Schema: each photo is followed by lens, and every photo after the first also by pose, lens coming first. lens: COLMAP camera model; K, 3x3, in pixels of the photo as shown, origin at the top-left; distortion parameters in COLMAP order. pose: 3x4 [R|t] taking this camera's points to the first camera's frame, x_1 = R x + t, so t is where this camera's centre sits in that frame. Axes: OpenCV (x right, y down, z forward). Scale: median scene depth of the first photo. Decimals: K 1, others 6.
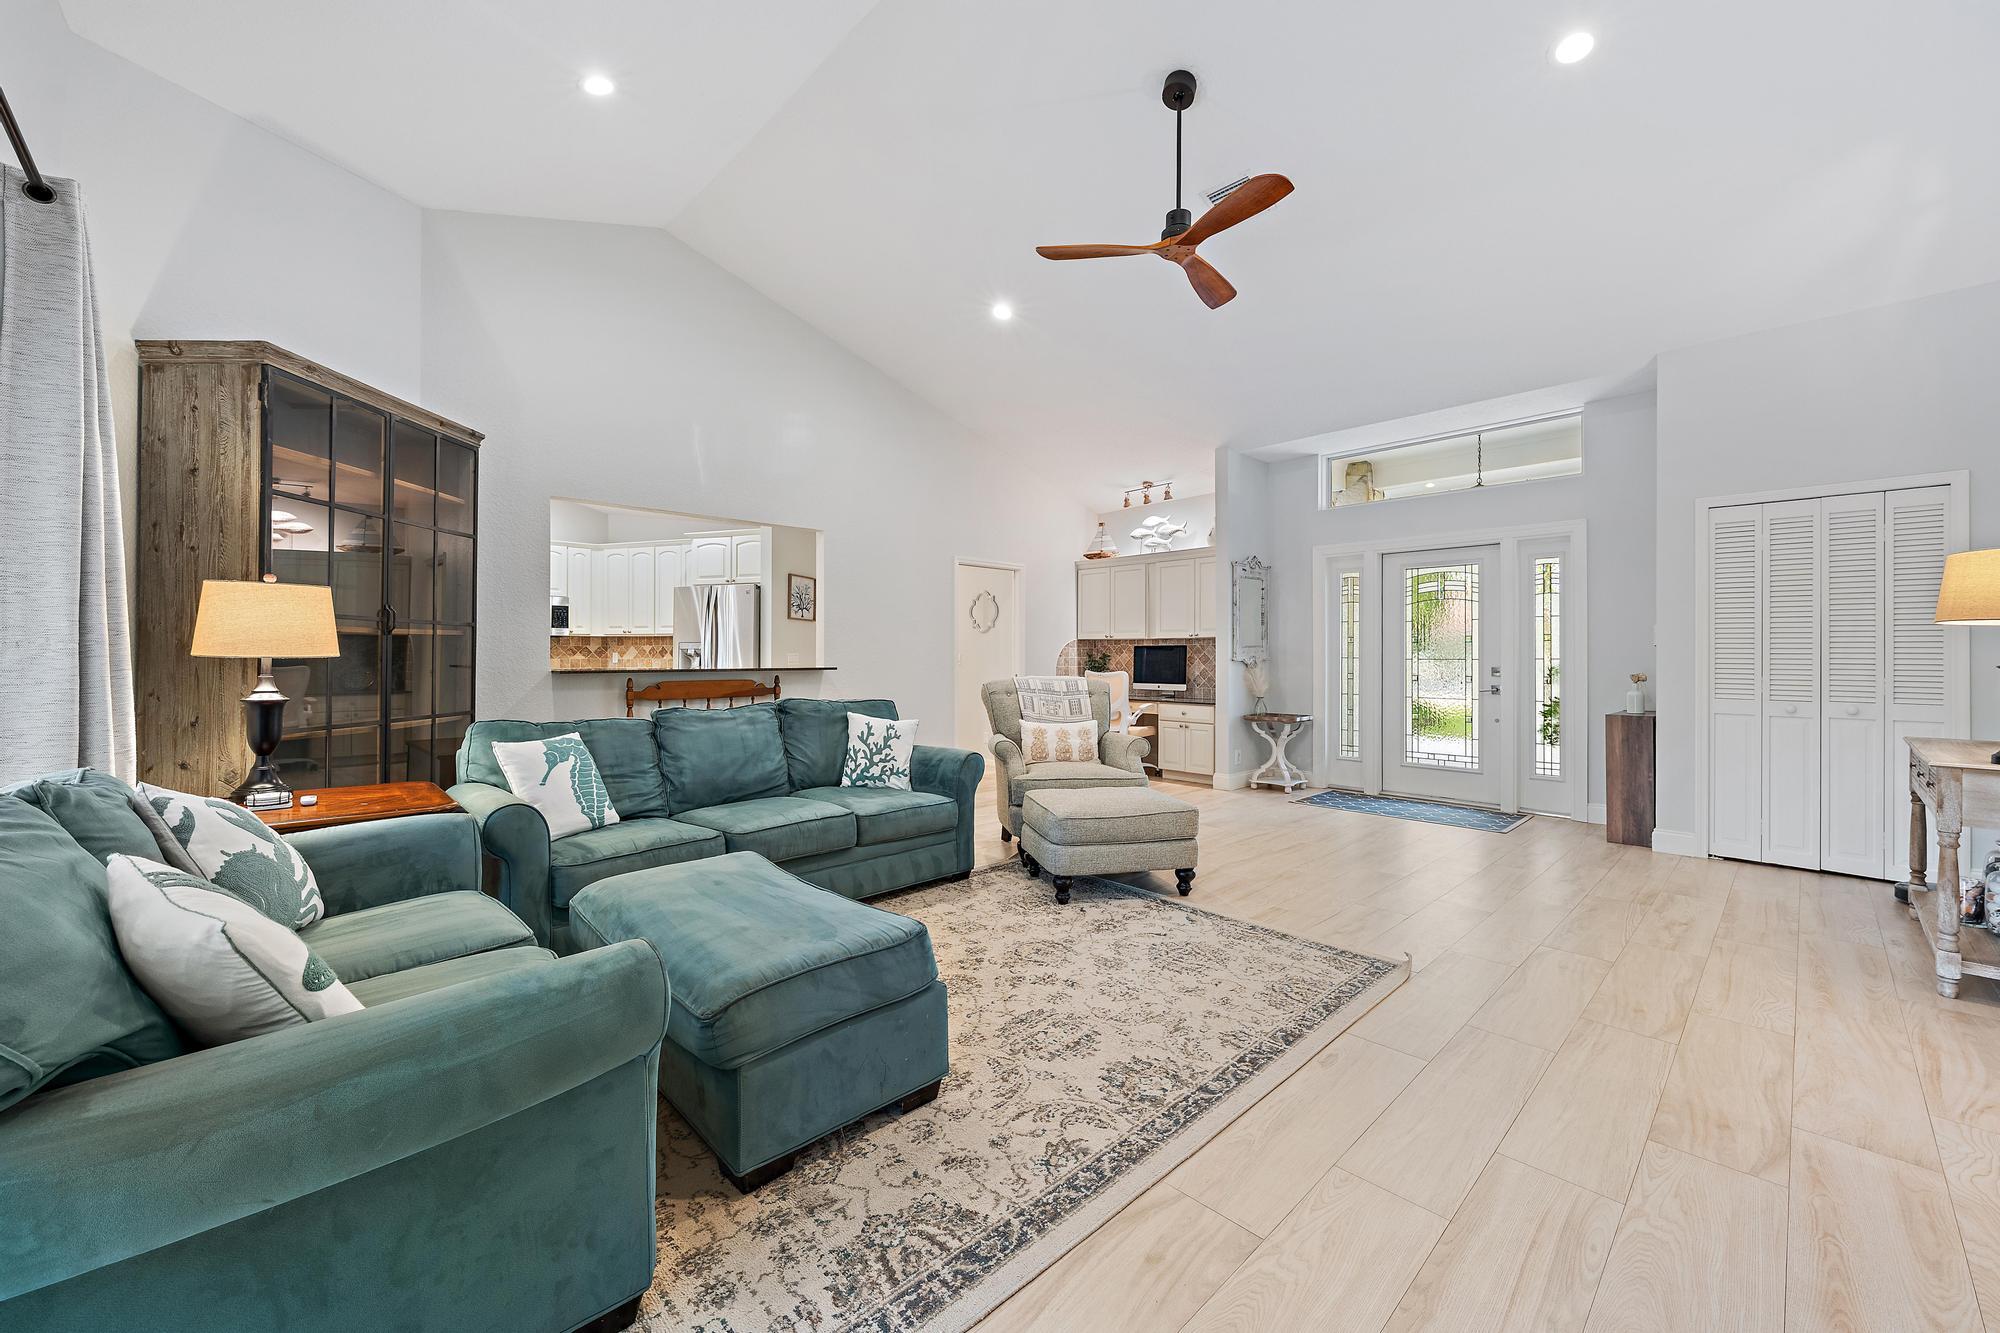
lens RADIAL K [[780.9, 0, 1003.8], [0, 780.9, 648.8], [0, 0, 1]] dist [0.002236, -0.000027]
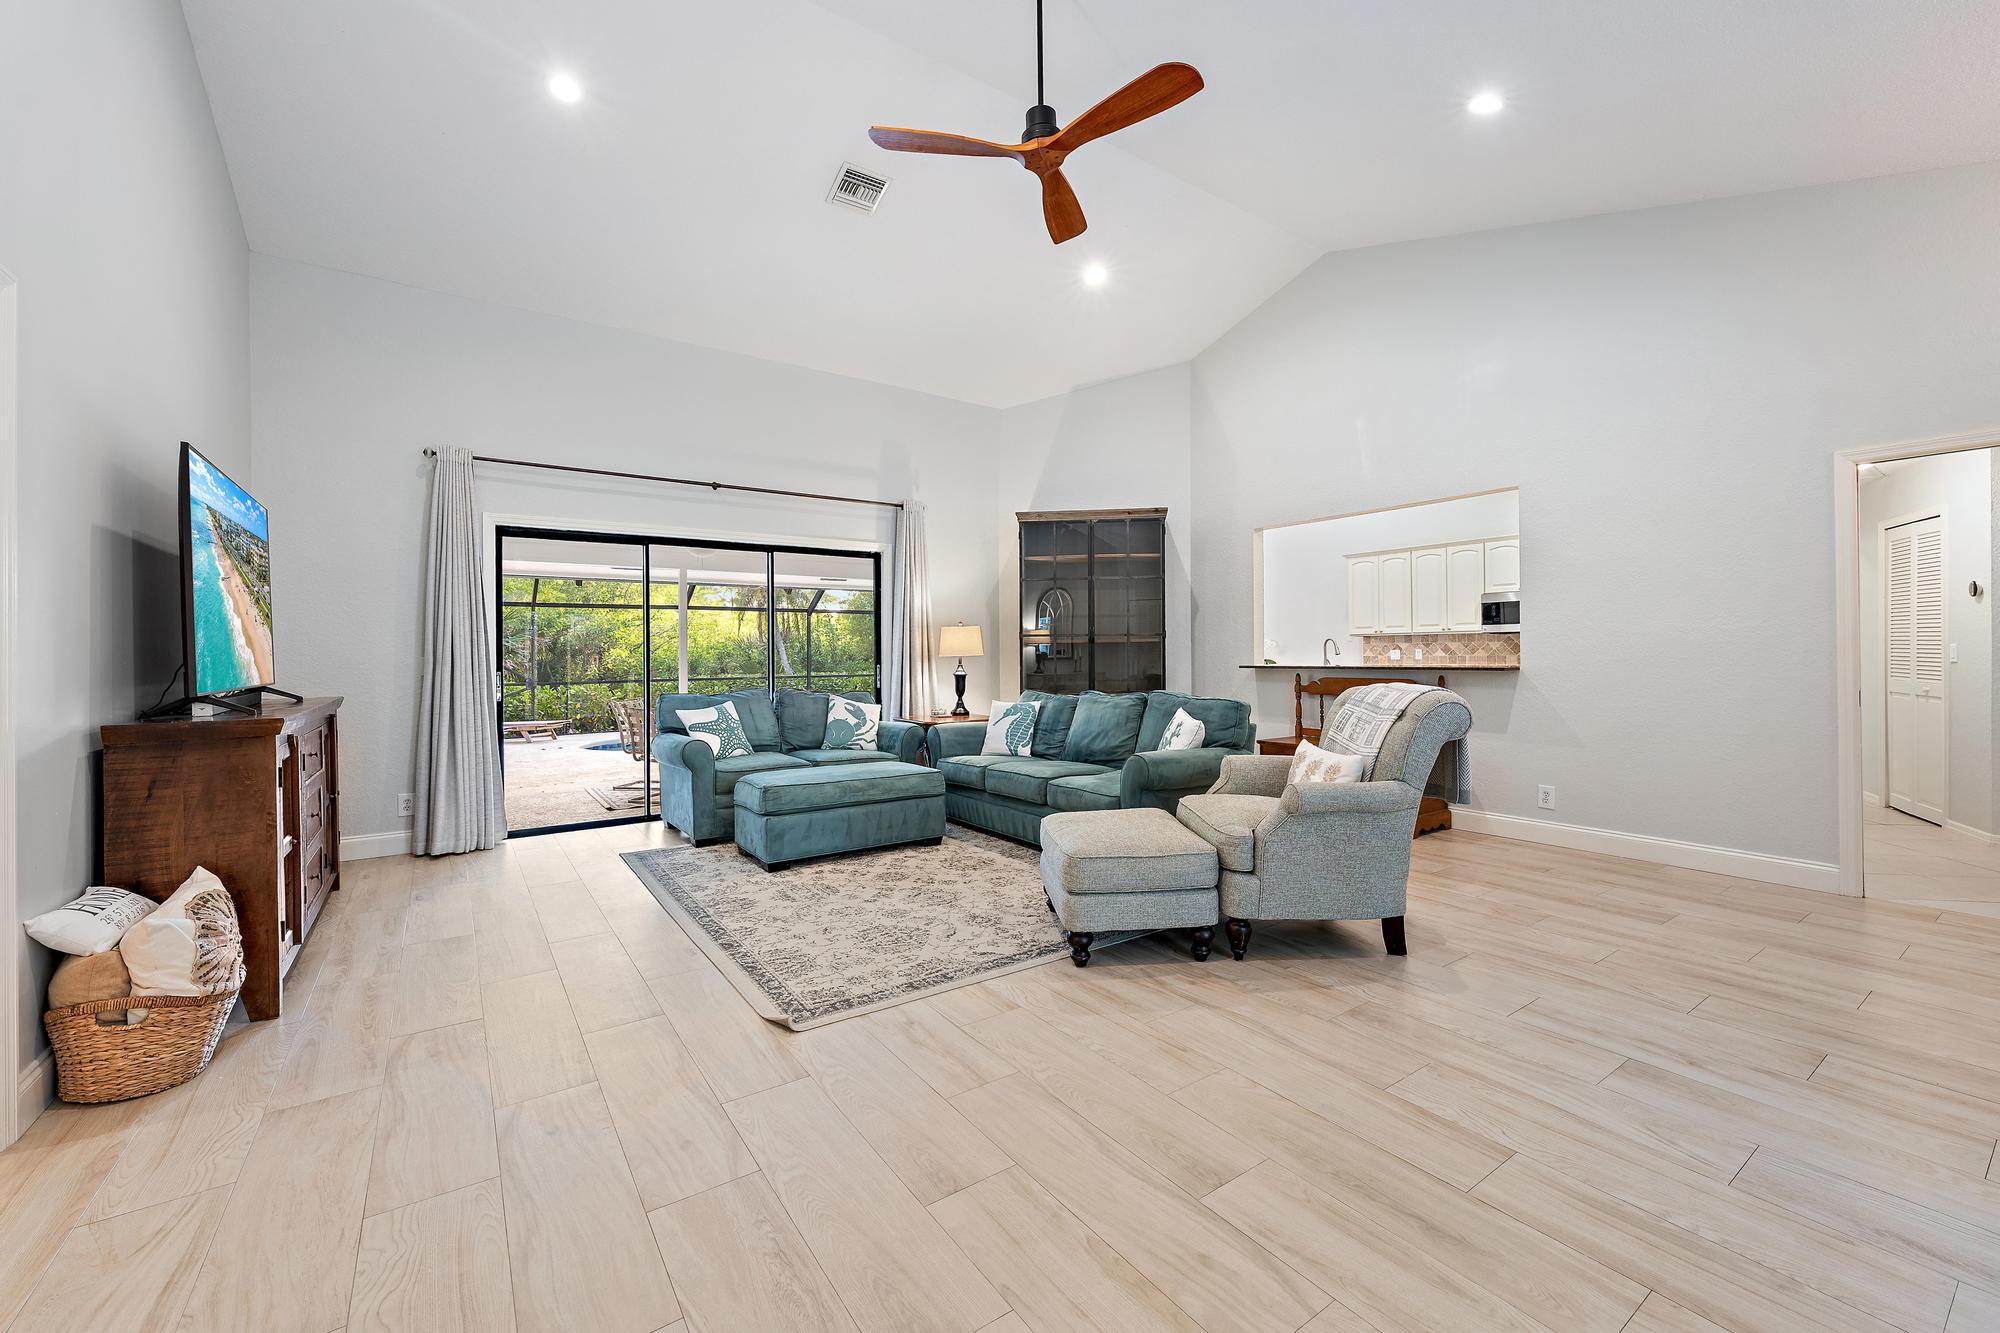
lens RADIAL K [[801.2, 0, 1006.5], [0, 801.2, 649.0], [0, 0, 1]] dist [0.000696, -0.000014]
pose [[-0.157334, -0.008065, -0.987513, 1.446467], [0.013041, 0.999862, -0.010243, 0.015099], [0.987459, -0.014490, -0.157207, 1.494353]]
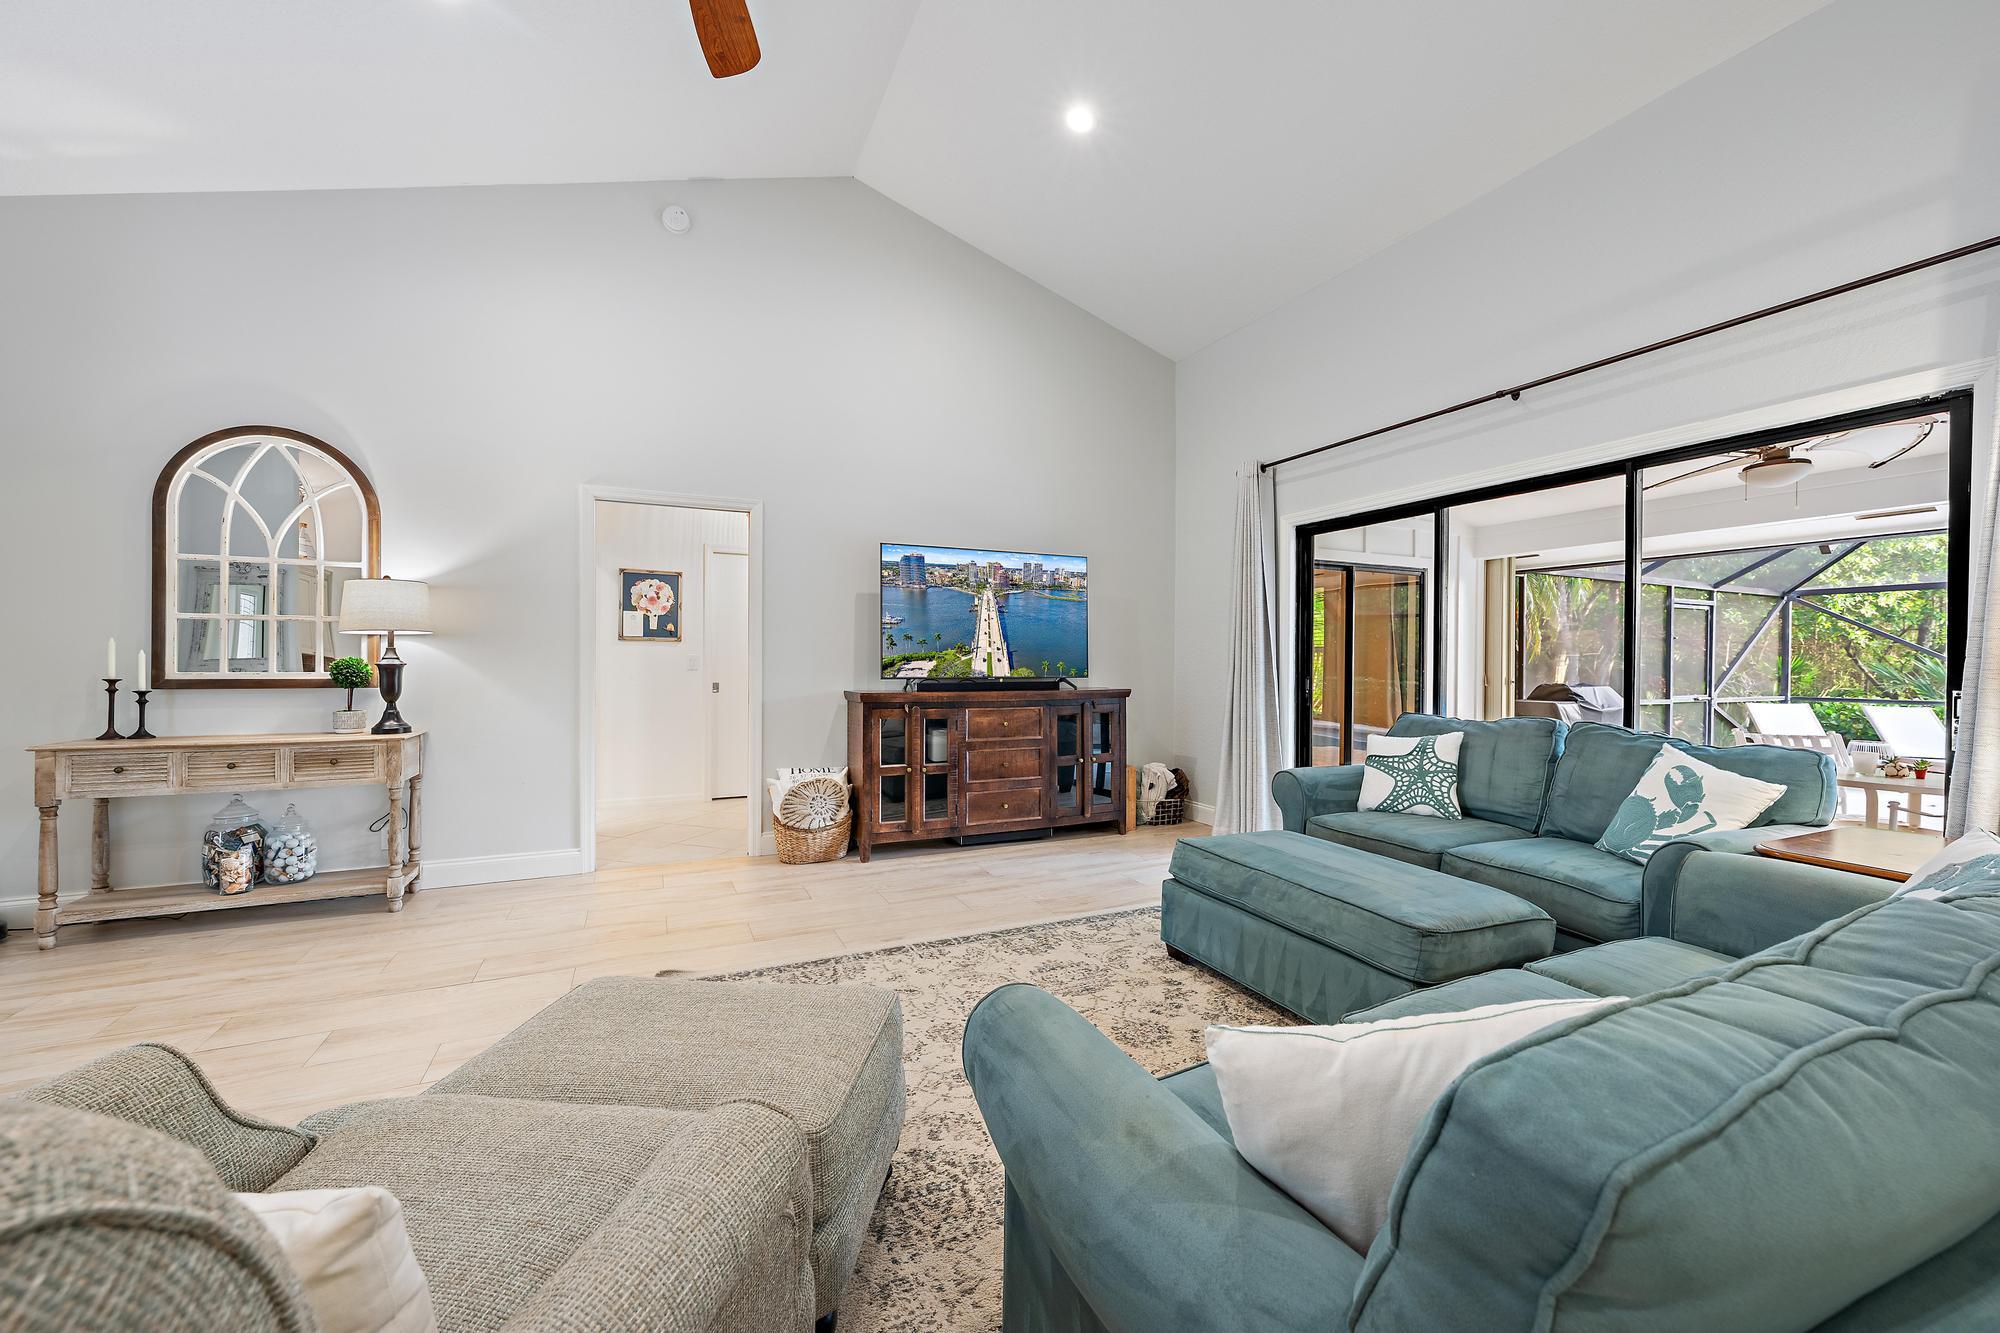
lens RADIAL K [[771.0, 0, 1004.2], [0, 771.0, 664.7], [0, 0, 1]] dist [-0.000682, -0.000090]
pose [[-0.946271, -0.010351, 0.323209, -0.199617], [-0.008538, 0.999939, 0.007025, 0.004789], [-0.323262, 0.003888, -0.946302, 1.924309]]
